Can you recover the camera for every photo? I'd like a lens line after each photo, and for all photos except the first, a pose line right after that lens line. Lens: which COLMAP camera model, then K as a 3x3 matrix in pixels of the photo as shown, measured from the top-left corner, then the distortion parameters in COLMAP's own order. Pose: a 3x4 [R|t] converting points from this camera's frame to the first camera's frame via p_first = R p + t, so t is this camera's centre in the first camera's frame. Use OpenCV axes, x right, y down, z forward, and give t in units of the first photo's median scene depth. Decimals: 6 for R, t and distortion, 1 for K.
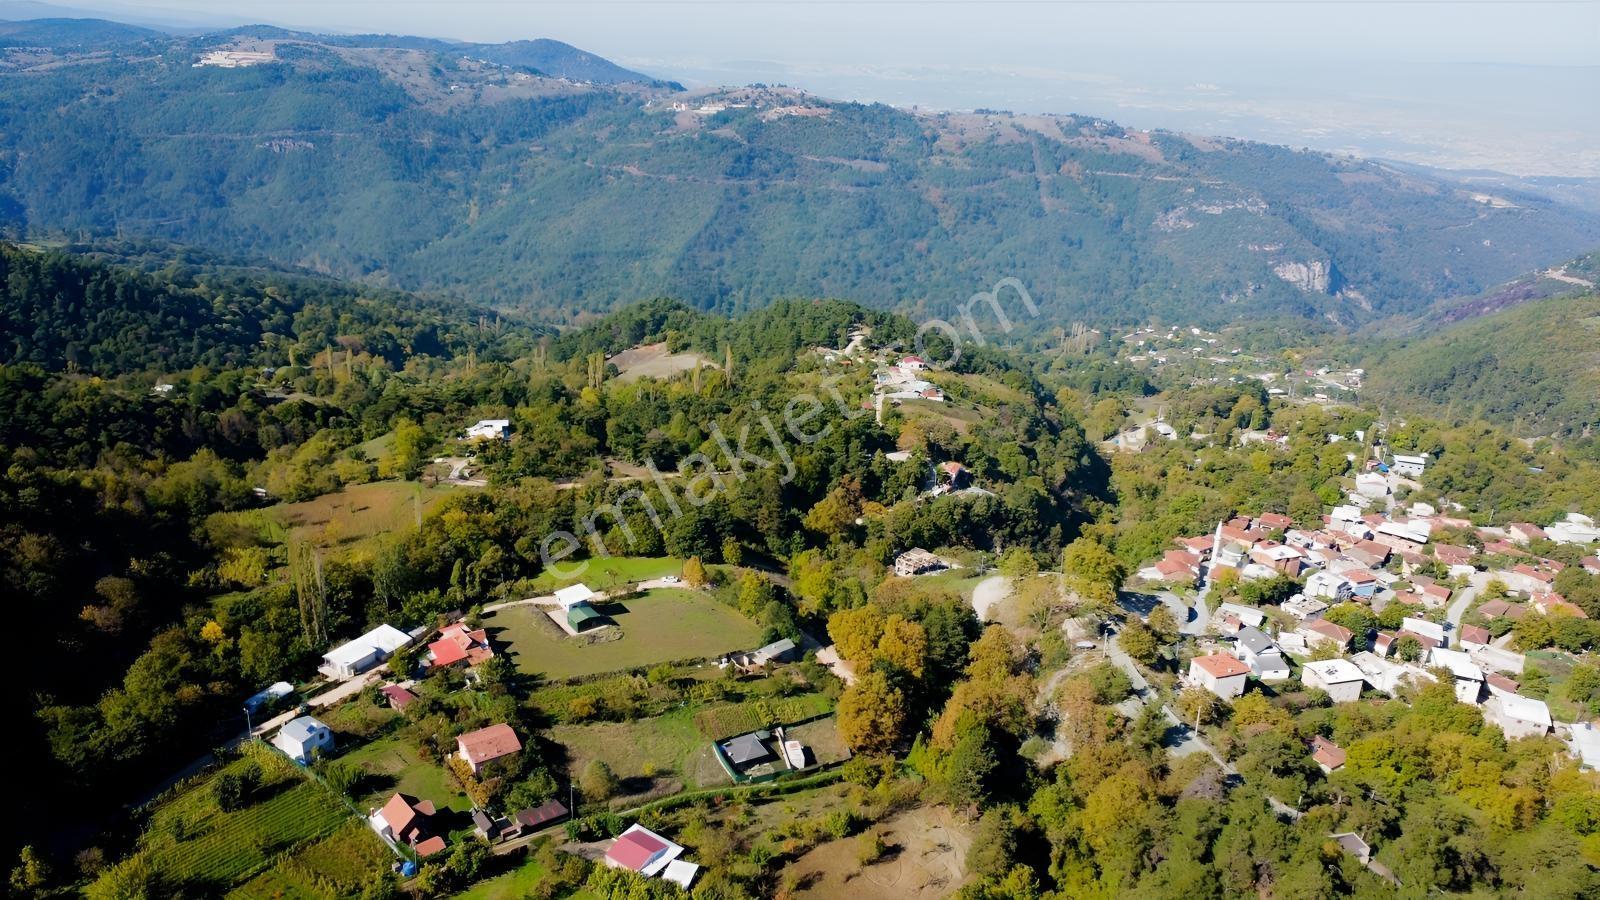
lens RADIAL K [[1159.6, 0, 798.5], [0, 1159.6, 444.7], [0, 0, 1]] dist [-0.025216, -0.015937]
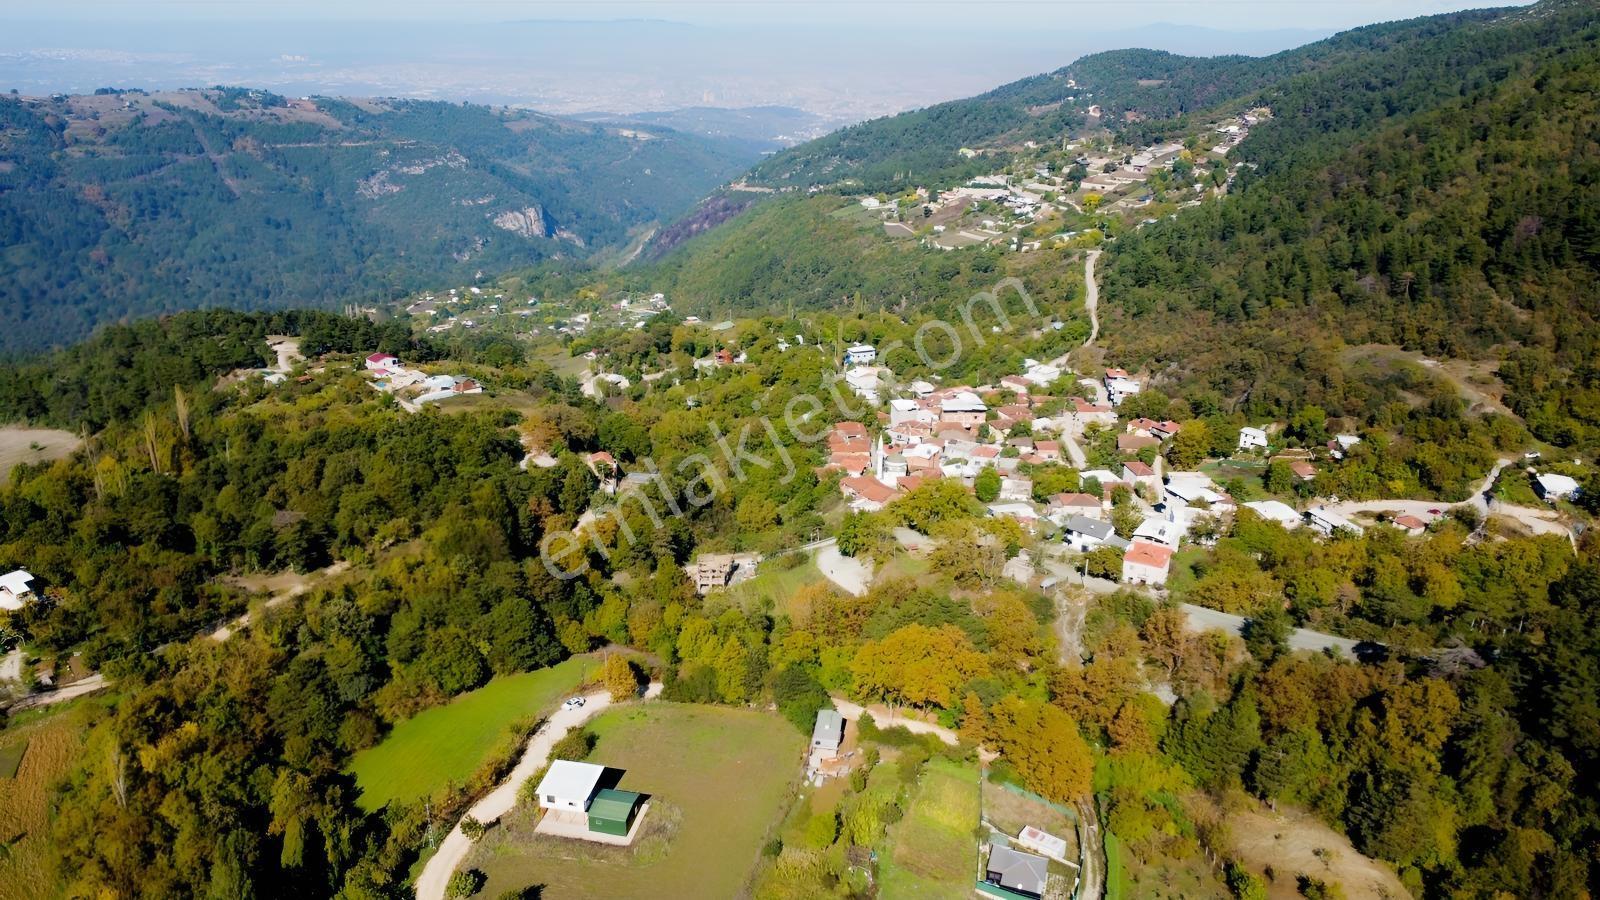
lens RADIAL K [[1159.6, 0, 797.1], [0, 1159.6, 445.9], [0, 0, 1]] dist [-0.025216, -0.015937]
pose [[0.743500, -0.256297, 0.617673, -0.167657], [0.241184, 0.964249, 0.109789, -0.027992], [-0.623729, 0.067345, 0.778734, 0.180178]]
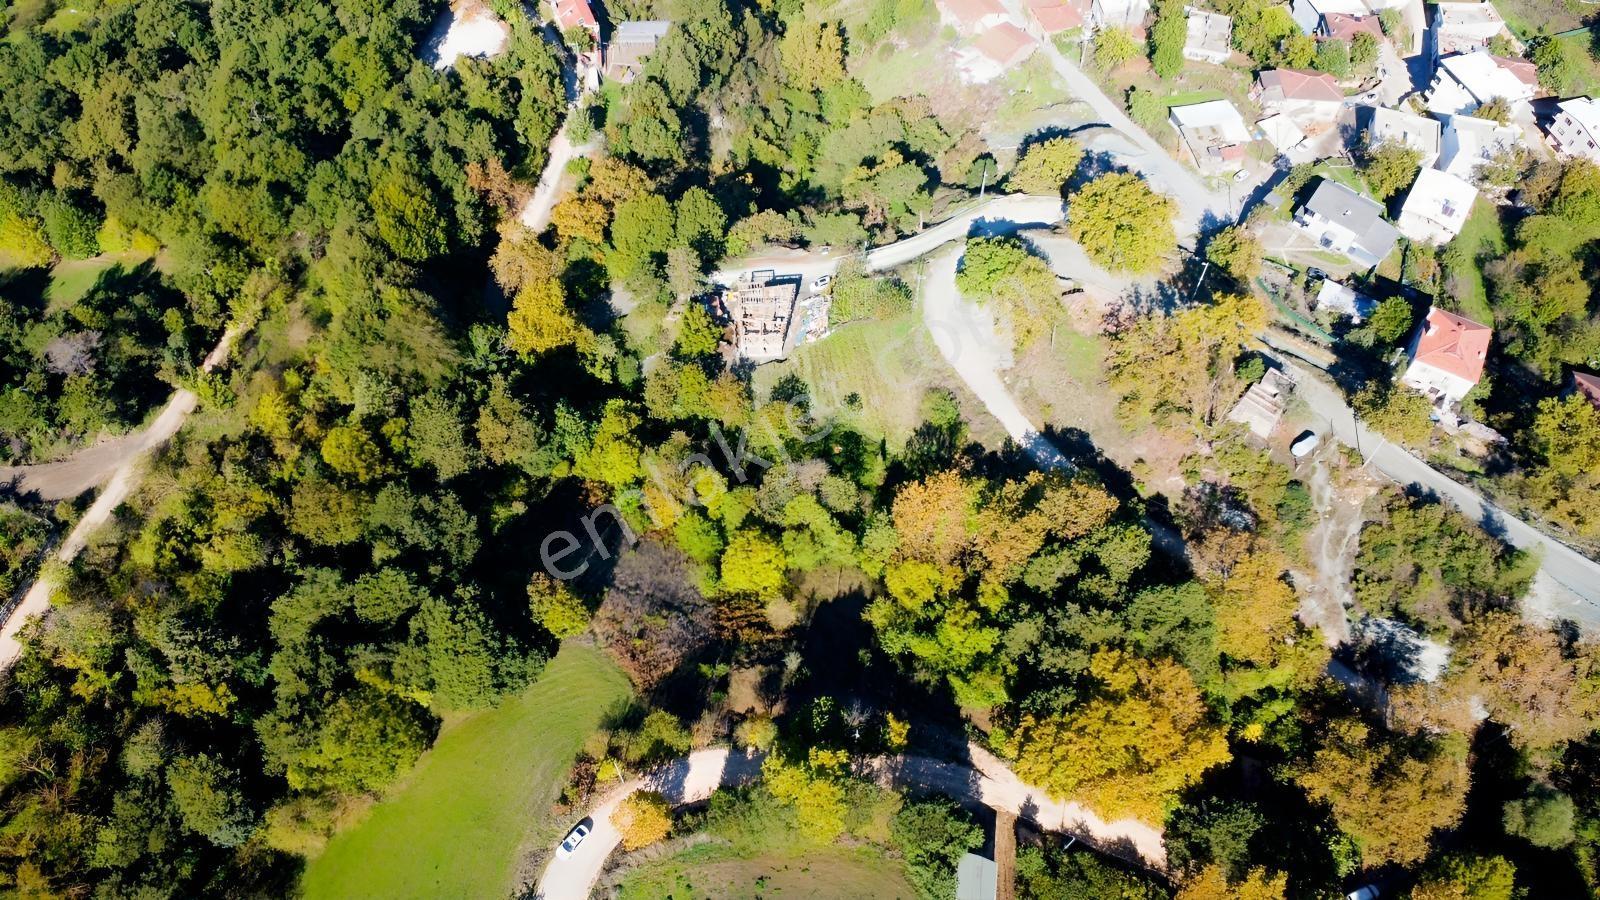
lens RADIAL K [[1159.6, 0, 797.6], [0, 1159.6, 443.0], [0, 0, 1]] dist [-0.025216, -0.015937]
pose [[0.751966, -0.574953, 0.322453, -0.044940], [0.247117, 0.699351, 0.670702, -0.105206], [-0.611130, -0.424662, 0.667969, 0.325094]]
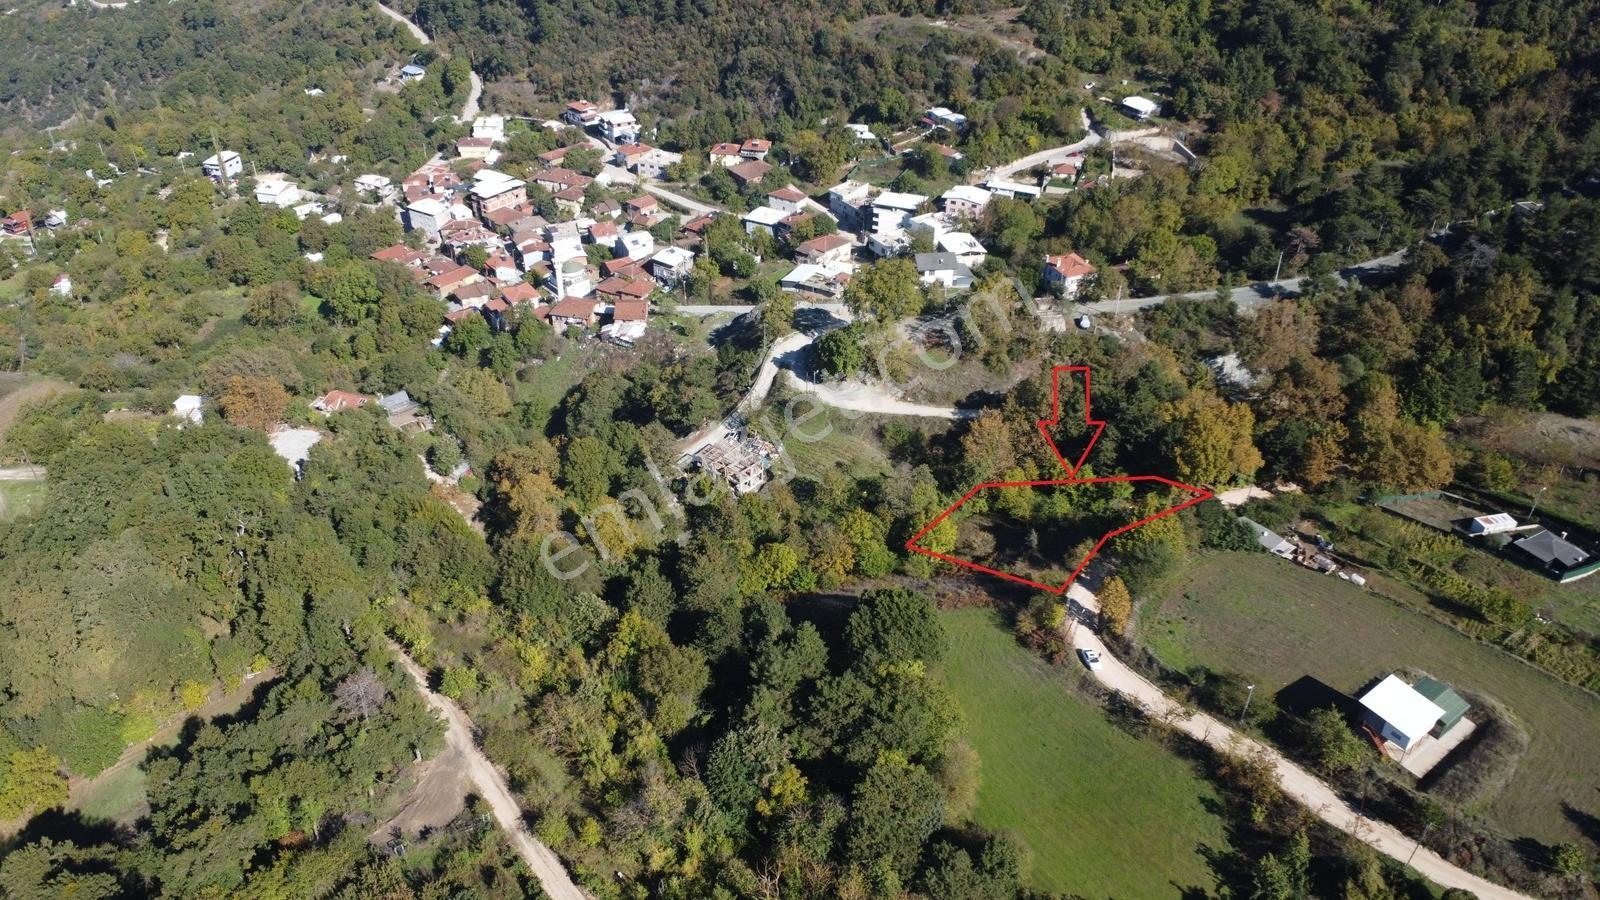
lens RADIAL K [[1159.6, 0, 796.7], [0, 1159.6, 444.6], [0, 0, 1]] dist [-0.025216, -0.015937]
pose [[0.000091, -0.585650, 0.810564, -0.208260], [0.328953, 0.765471, 0.553032, -0.125656], [-0.944346, 0.266587, 0.192721, 0.440428]]
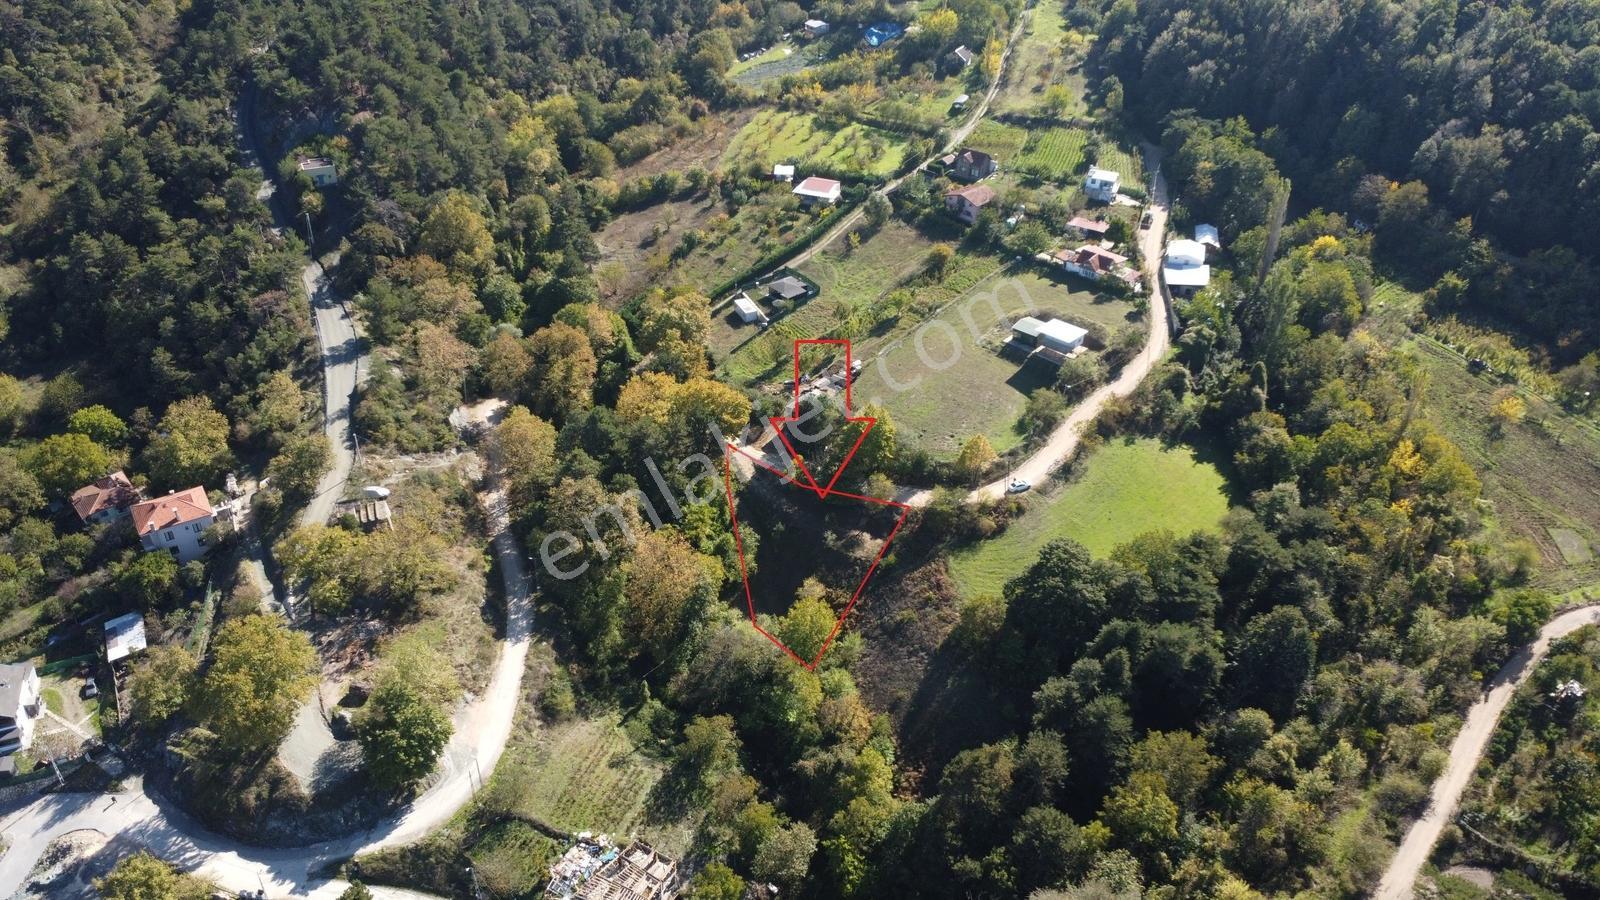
lens RADIAL K [[1159.6, 0, 791.5], [0, 1159.6, 443.4], [0, 0, 1]] dist [-0.025216, -0.015937]
pose [[-0.974999, 0.064632, -0.212602, 0.063634], [-0.133043, 0.596533, 0.791485, -0.168884], [0.177979, 0.799982, -0.573020, 0.583267]]
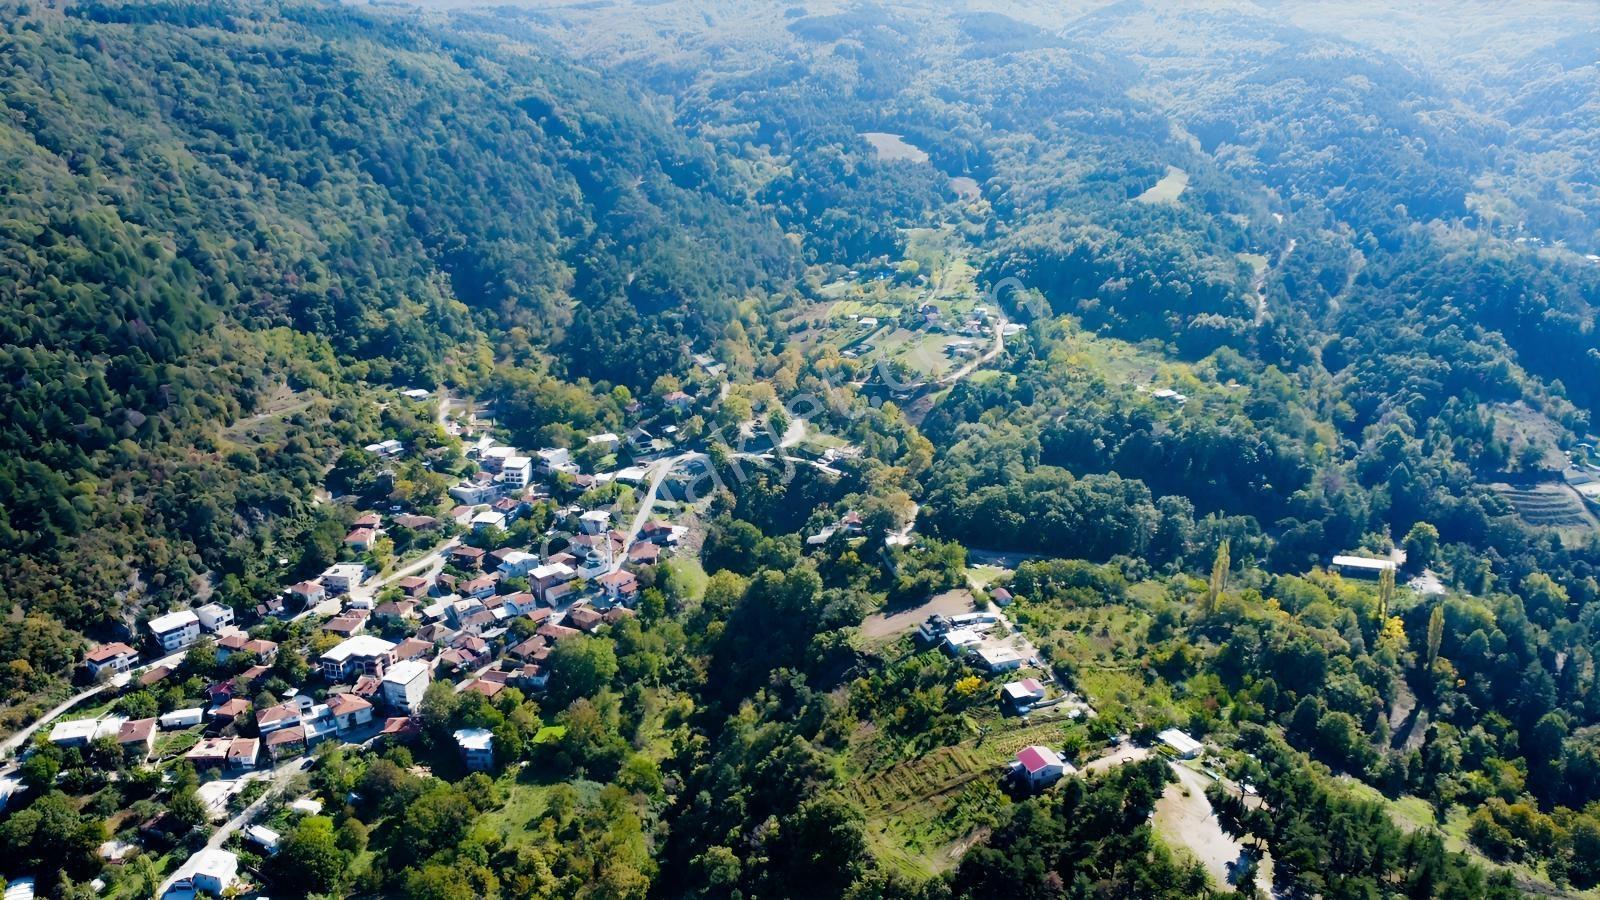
lens RADIAL K [[1159.6, 0, 780.3], [0, 1159.6, 447.9], [0, 0, 1]] dist [-0.025216, -0.015937]
pose [[-0.970860, 0.047743, -0.234843, 0.277969], [-0.104330, 0.798011, 0.593543, -0.403704], [0.215745, 0.600748, -0.769776, 1.104839]]
